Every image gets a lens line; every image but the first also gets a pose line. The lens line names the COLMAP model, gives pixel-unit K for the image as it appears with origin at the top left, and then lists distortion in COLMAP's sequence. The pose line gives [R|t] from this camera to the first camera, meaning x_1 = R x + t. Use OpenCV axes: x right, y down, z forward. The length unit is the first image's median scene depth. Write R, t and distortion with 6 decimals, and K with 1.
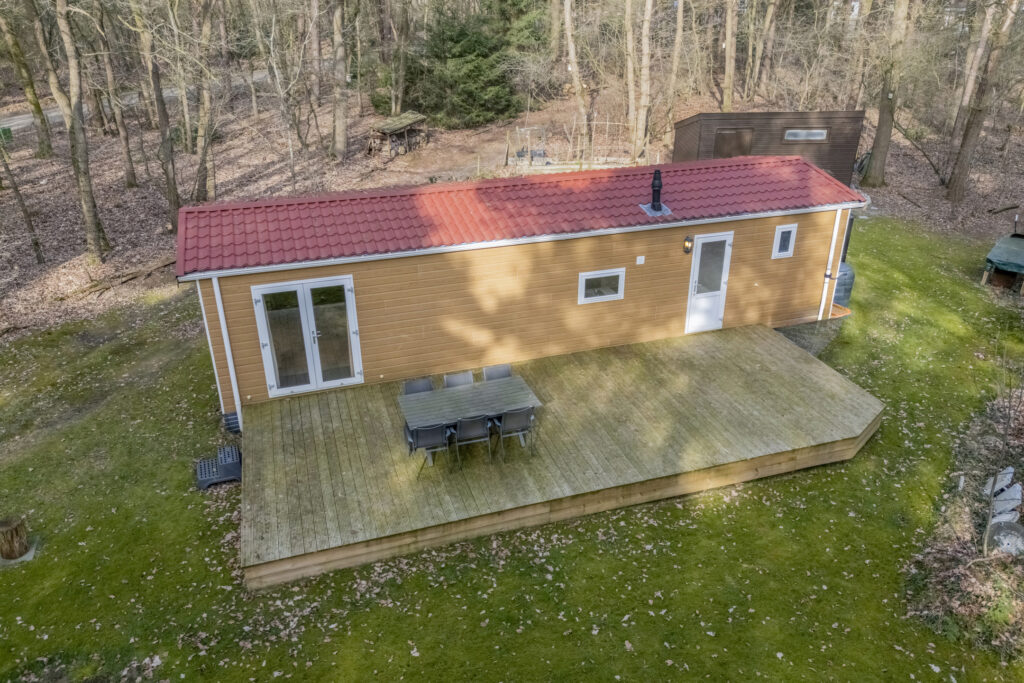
lens RADIAL K [[750.5, 0, 515.4], [0, 750.5, 340.0], [0, 0, 1]] dist [0.078275, -0.086503]
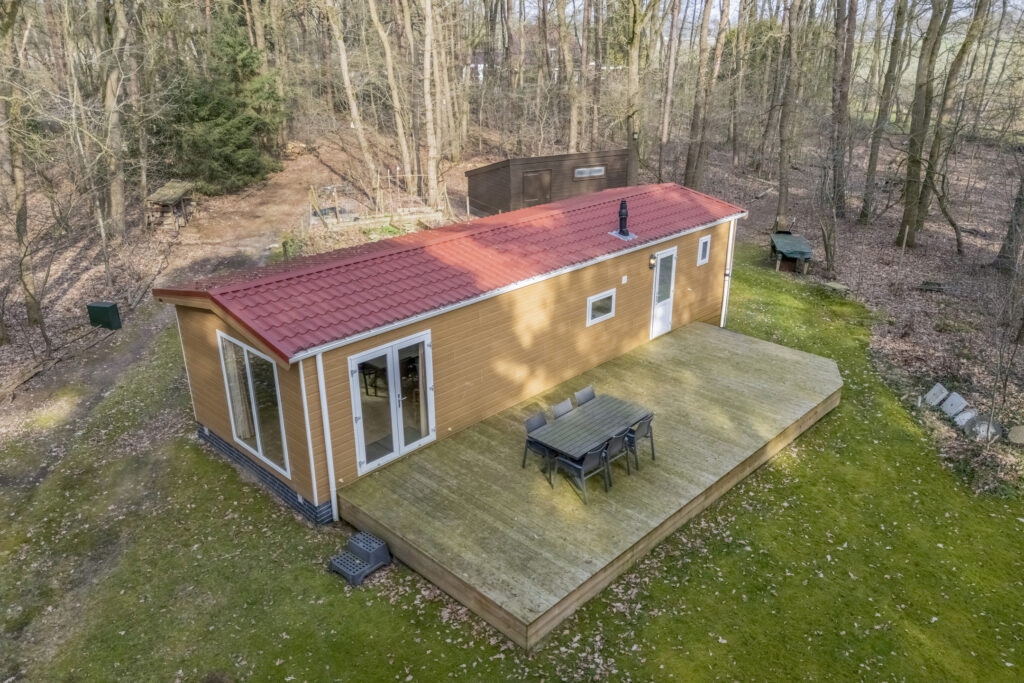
lens RADIAL K [[750.5, 0, 515.4], [0, 750.5, 340.0], [0, 0, 1]] dist [0.078275, -0.086503]
pose [[0.884543, -0.171499, 0.433789, -0.485591], [0.201647, 0.979162, -0.024067, -0.023984], [-0.420622, 0.108761, 0.900693, 0.064265]]
